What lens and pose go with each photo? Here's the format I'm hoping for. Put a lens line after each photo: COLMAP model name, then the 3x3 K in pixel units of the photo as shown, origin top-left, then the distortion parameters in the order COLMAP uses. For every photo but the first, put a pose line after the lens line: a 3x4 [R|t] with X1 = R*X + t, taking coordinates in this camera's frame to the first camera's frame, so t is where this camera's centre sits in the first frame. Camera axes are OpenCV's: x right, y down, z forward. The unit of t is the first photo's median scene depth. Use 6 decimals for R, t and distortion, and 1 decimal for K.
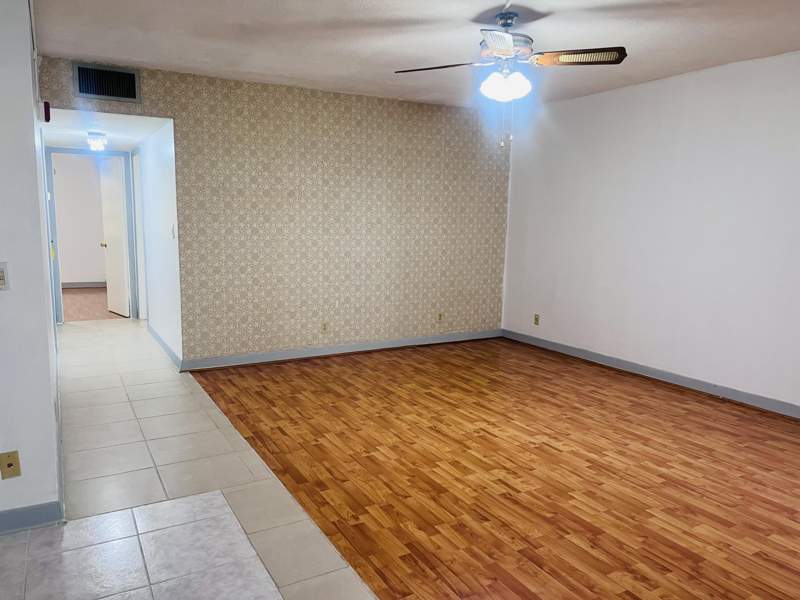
lens RADIAL K [[601.8, 0, 402.0], [0, 601.8, 300.7], [0, 0, 1]] dist [0.078707, -0.091440]
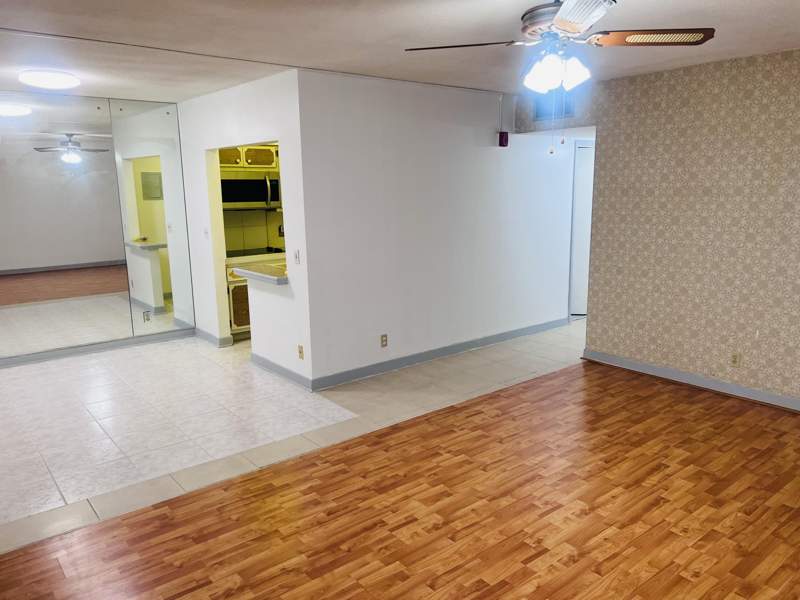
lens RADIAL K [[601.8, 0, 402.0], [0, 601.8, 300.7], [0, 0, 1]] dist [0.078707, -0.091440]
pose [[0.162672, 0.172046, -0.971565, 0.869400], [-0.119389, 0.980878, 0.153706, -0.157909], [0.979430, 0.090991, 0.180102, 0.656678]]
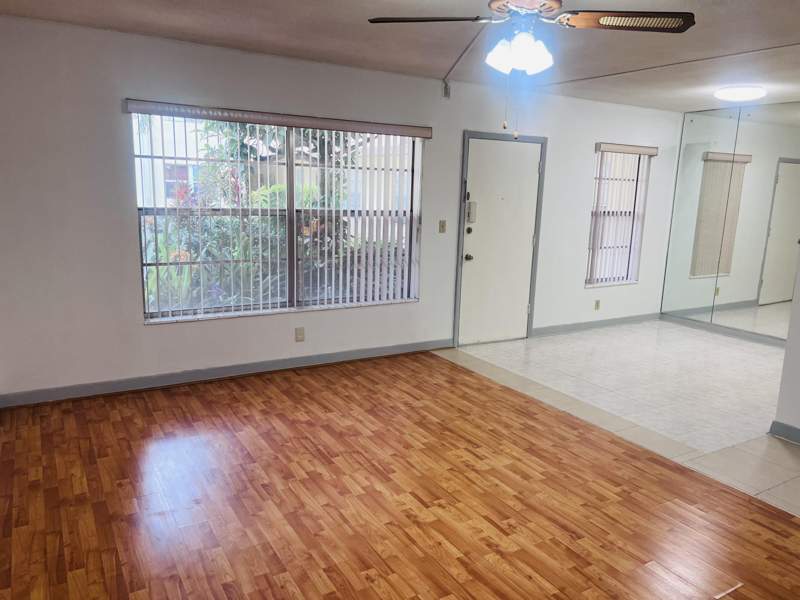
lens RADIAL K [[601.8, 0, 402.0], [0, 601.8, 300.7], [0, 0, 1]] dist [0.078707, -0.091440]
pose [[-0.998541, -0.039783, -0.036504, 0.304904], [-0.049437, 0.945475, 0.321921, -0.283023], [0.021707, 0.323257, -0.946062, 1.660379]]
